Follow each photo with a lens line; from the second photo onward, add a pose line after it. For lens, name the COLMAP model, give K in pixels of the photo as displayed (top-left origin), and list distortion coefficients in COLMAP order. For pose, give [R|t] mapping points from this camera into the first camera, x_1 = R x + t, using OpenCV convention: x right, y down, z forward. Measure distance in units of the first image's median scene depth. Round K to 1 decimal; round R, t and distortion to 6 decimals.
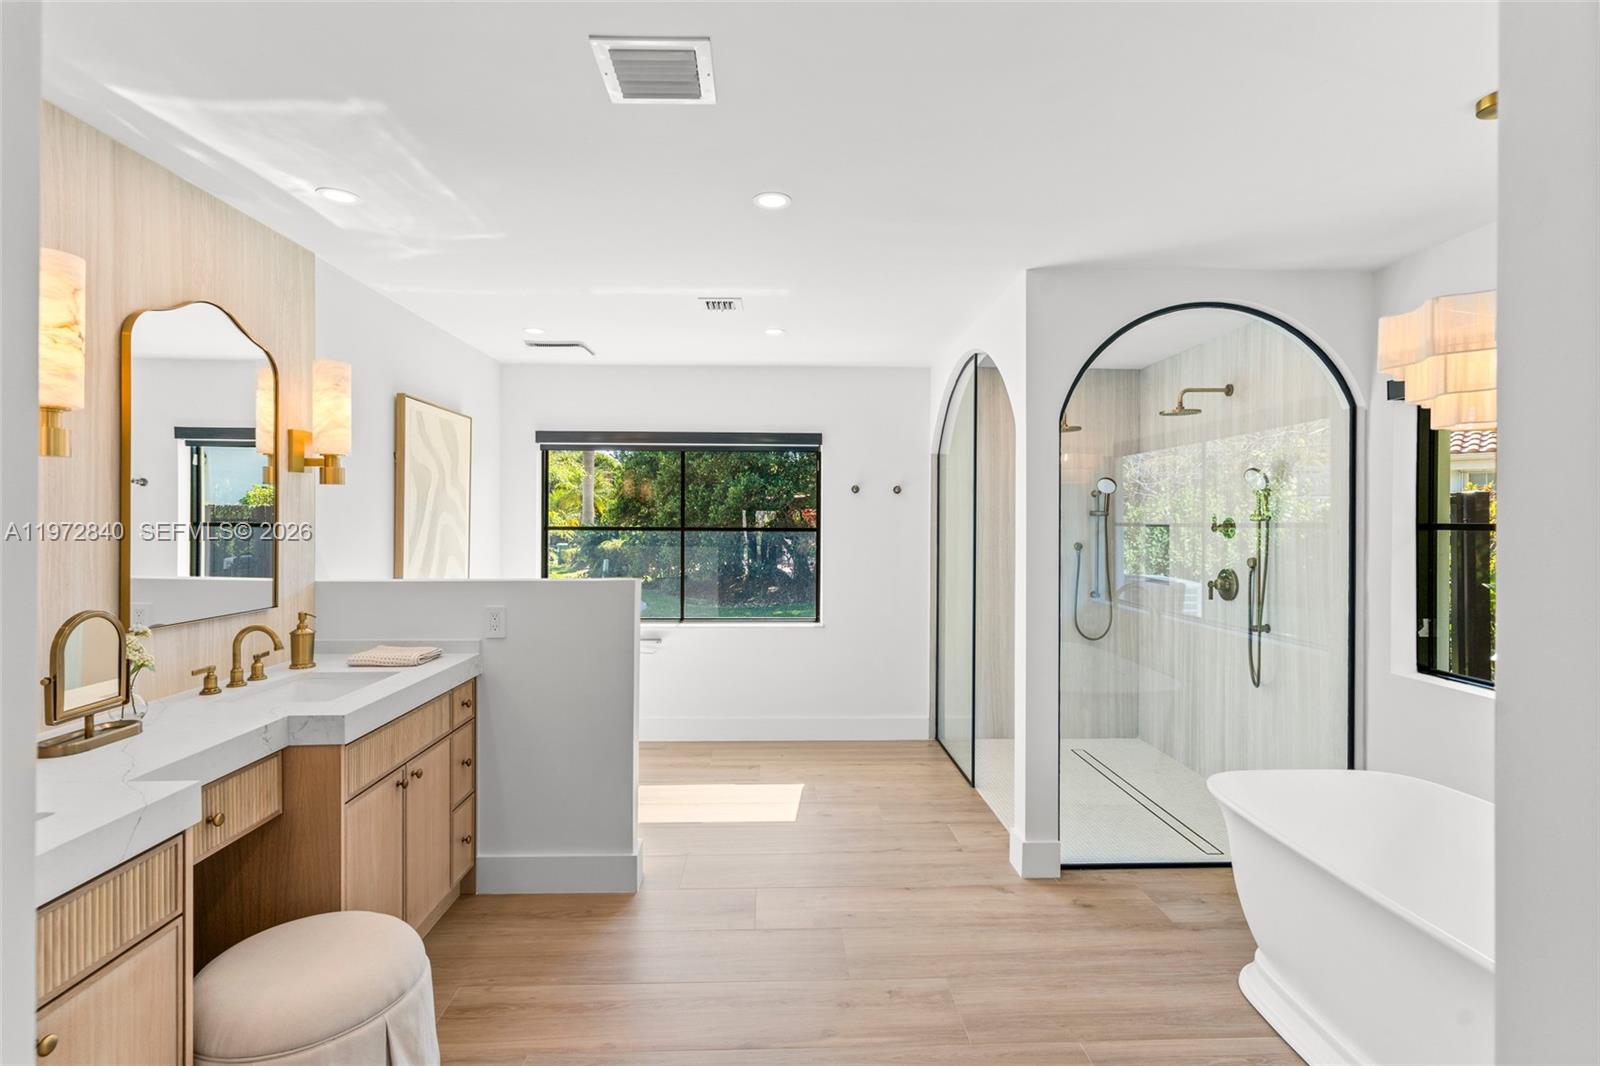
lens RADIAL K [[764.4, 0, 827.1], [0, 764.4, 523.4], [0, 0, 1]] dist [-0.001303, 0.000299]
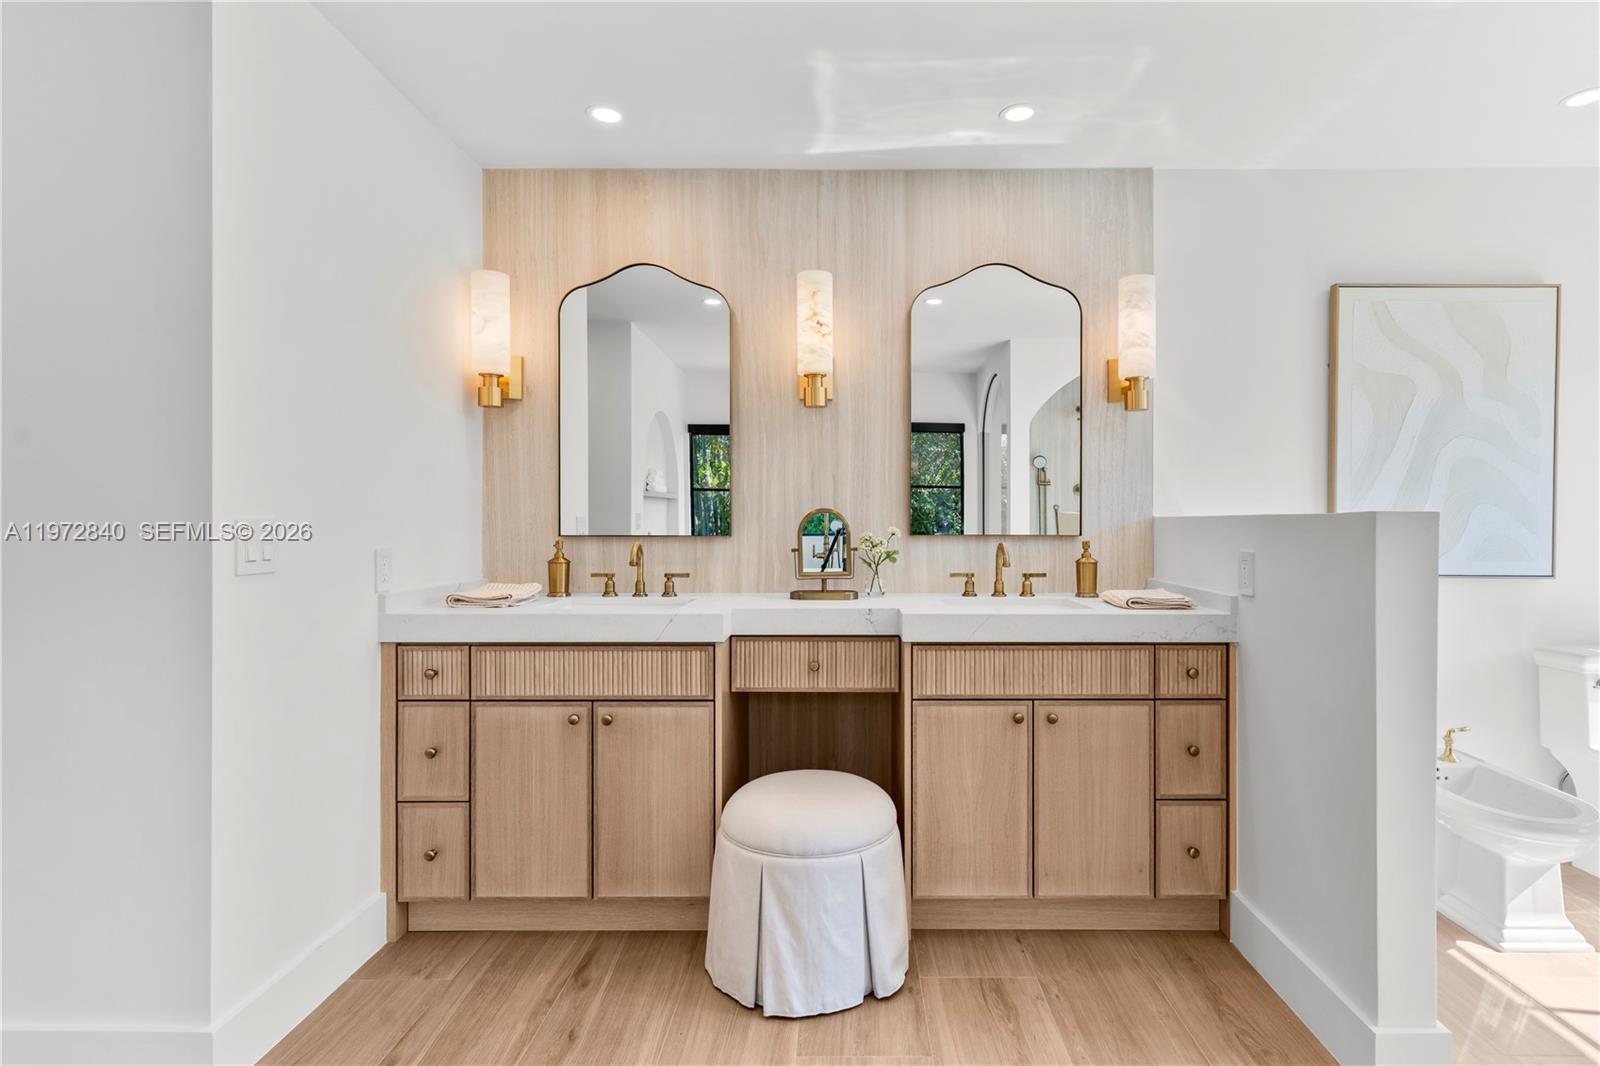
lens RADIAL K [[842.3, 0, 827.0], [0, 842.3, 503.1], [0, 0, 1]] dist [-0.002266, 0.003127]
pose [[-0.084247, -0.018142, -0.996280, 0.470866], [-0.004009, 0.999832, -0.017868, 0.097288], [0.996437, 0.002488, -0.084306, 0.832861]]
